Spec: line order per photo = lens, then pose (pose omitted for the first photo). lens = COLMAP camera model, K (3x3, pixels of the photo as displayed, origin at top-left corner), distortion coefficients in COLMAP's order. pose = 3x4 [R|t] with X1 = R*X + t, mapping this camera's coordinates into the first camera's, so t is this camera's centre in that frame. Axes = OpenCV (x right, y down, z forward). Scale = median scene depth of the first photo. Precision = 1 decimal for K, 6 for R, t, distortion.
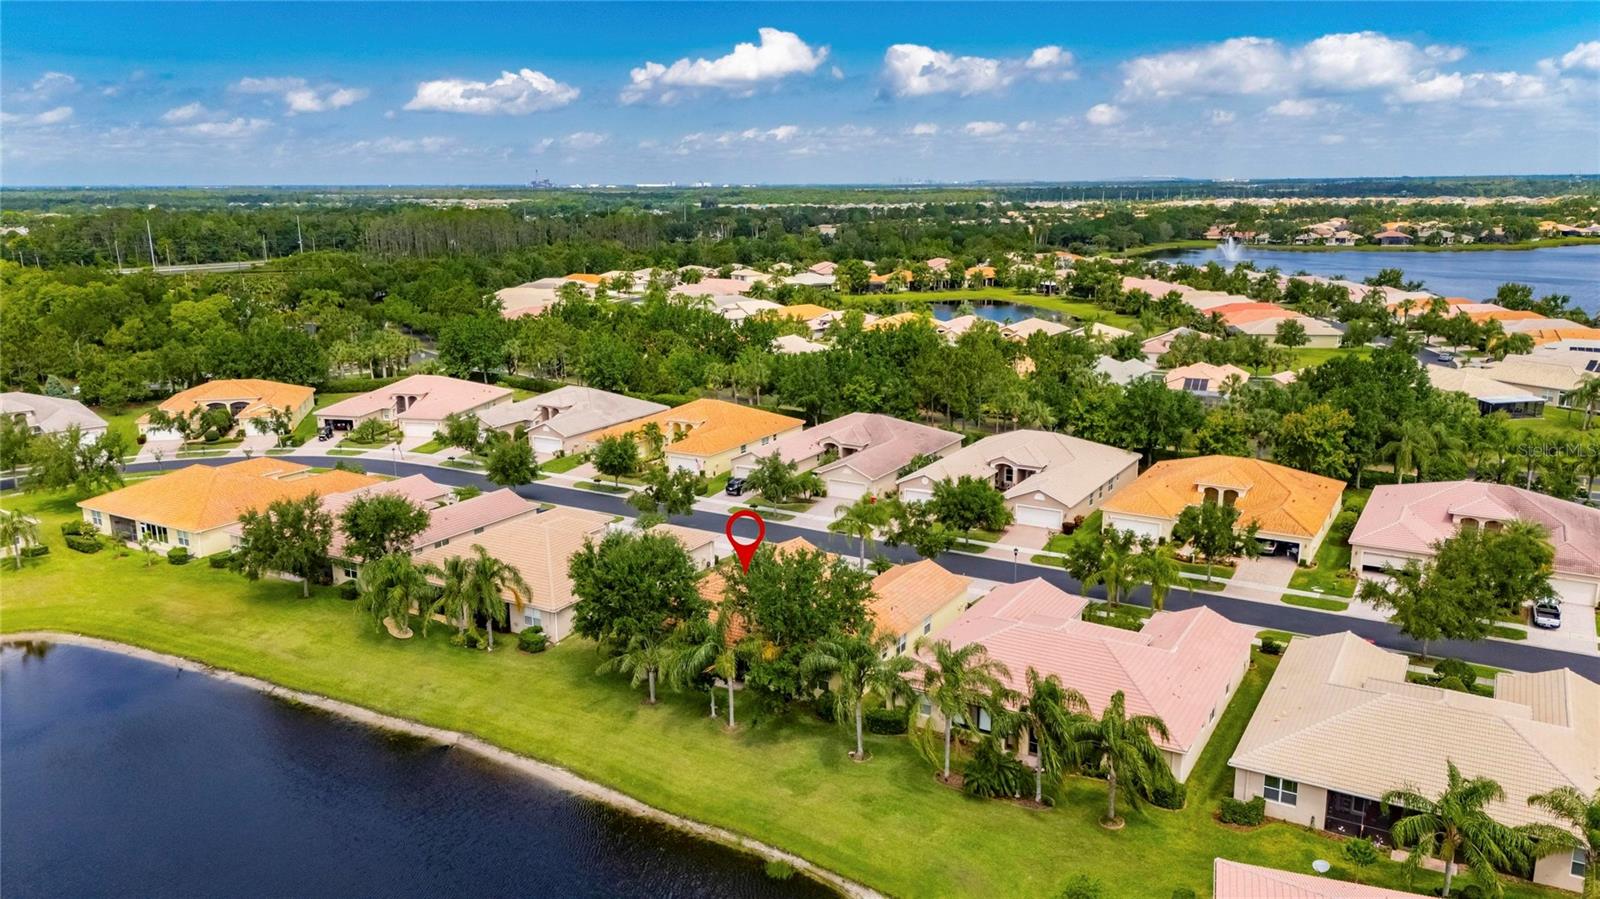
lens RADIAL K [[1177.8, 0, 800.0], [0, 1177.8, 449.5], [0, 0, 1]] dist [0.057237, -0.047165]
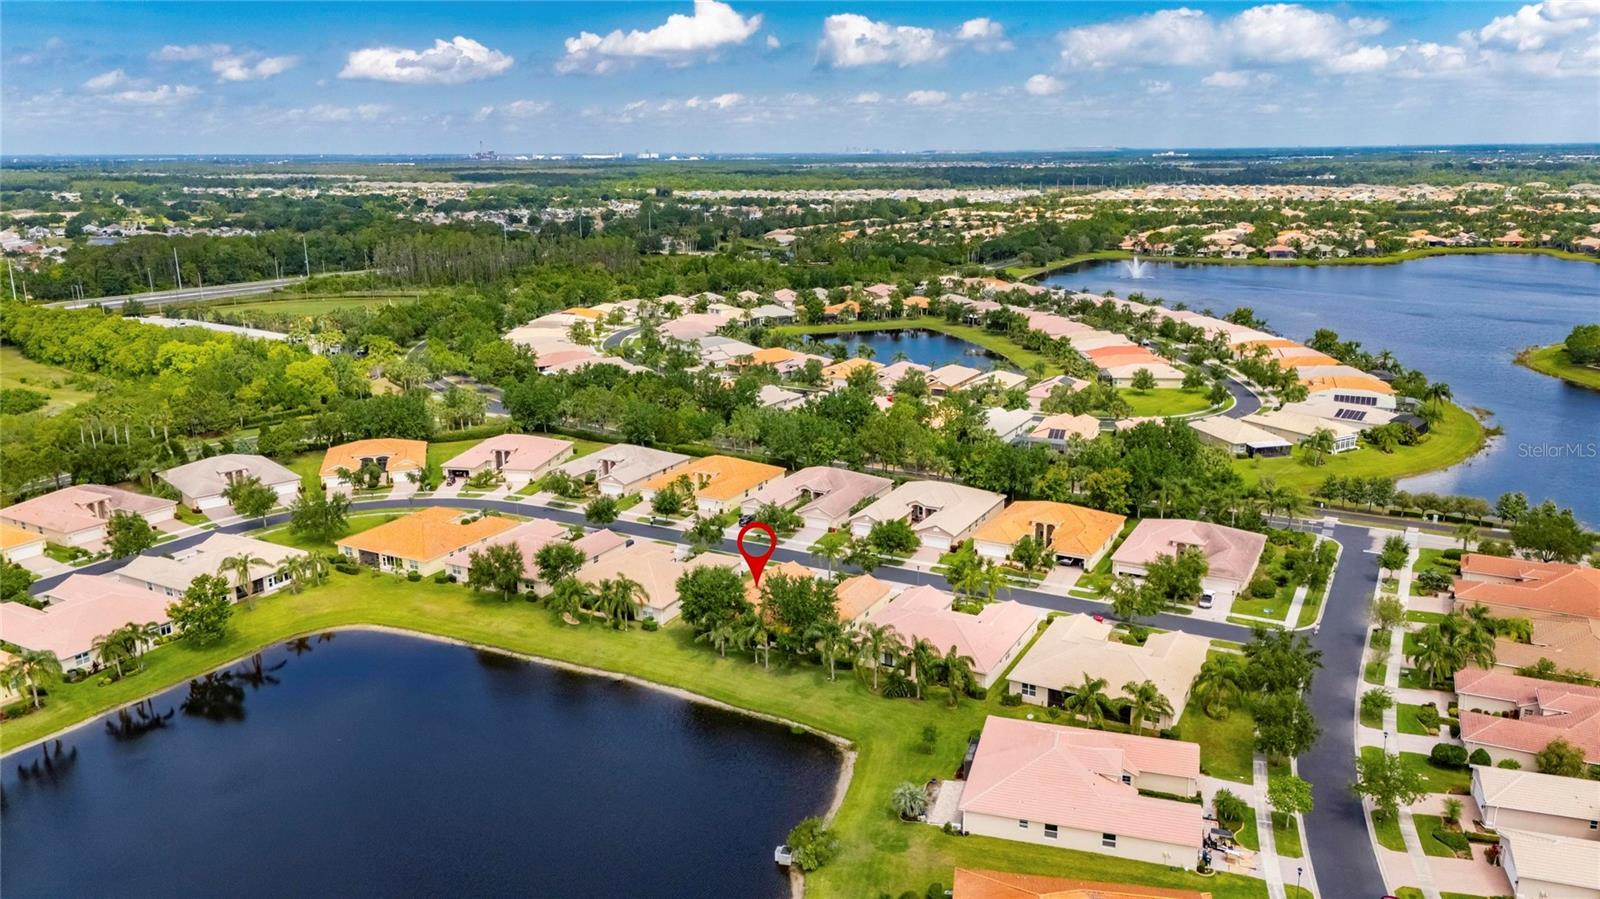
lens RADIAL K [[1195.0, 0, 800.0], [0, 1195.0, 449.5], [0, 0, 1]] dist [0.076228, -0.000799]
pose [[0.999039, -0.011290, 0.042348, -0.059412], [0.010090, 0.999544, 0.028450, -0.130951], [-0.042650, -0.027995, 0.998698, -0.698772]]
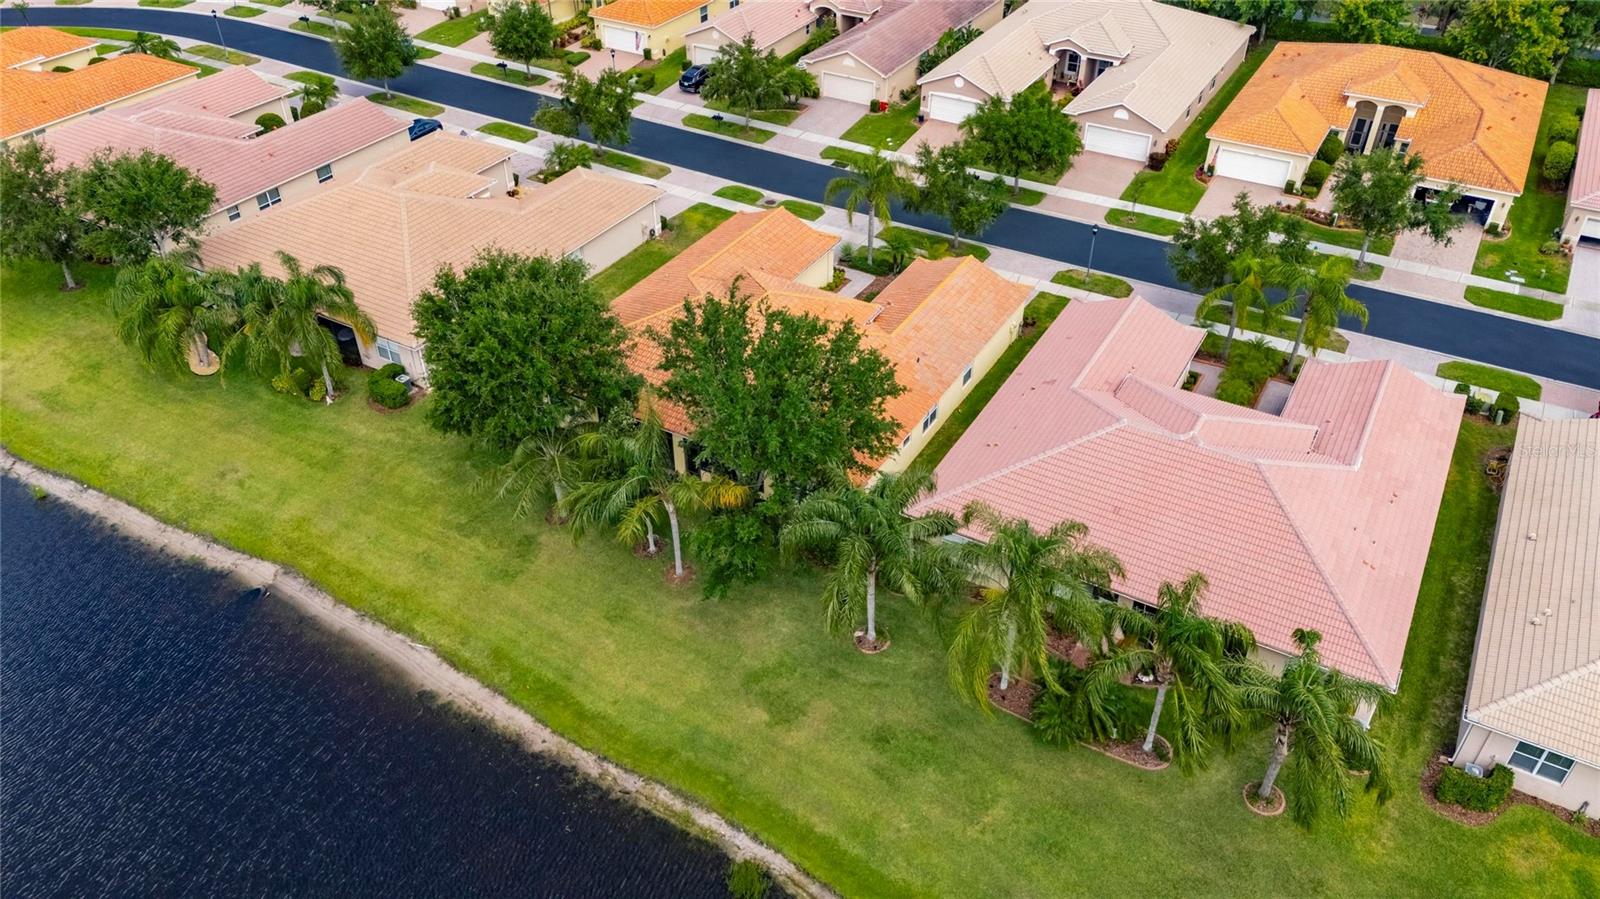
lens RADIAL K [[1177.8, 0, 800.0], [0, 1177.8, 449.5], [0, 0, 1]] dist [0.057237, -0.047165]
pose [[0.999920, -0.000542, 0.012653, 0.001770], [-0.004711, 0.911467, 0.411346, -0.074892], [-0.011755, -0.411372, 0.911392, 0.300289]]
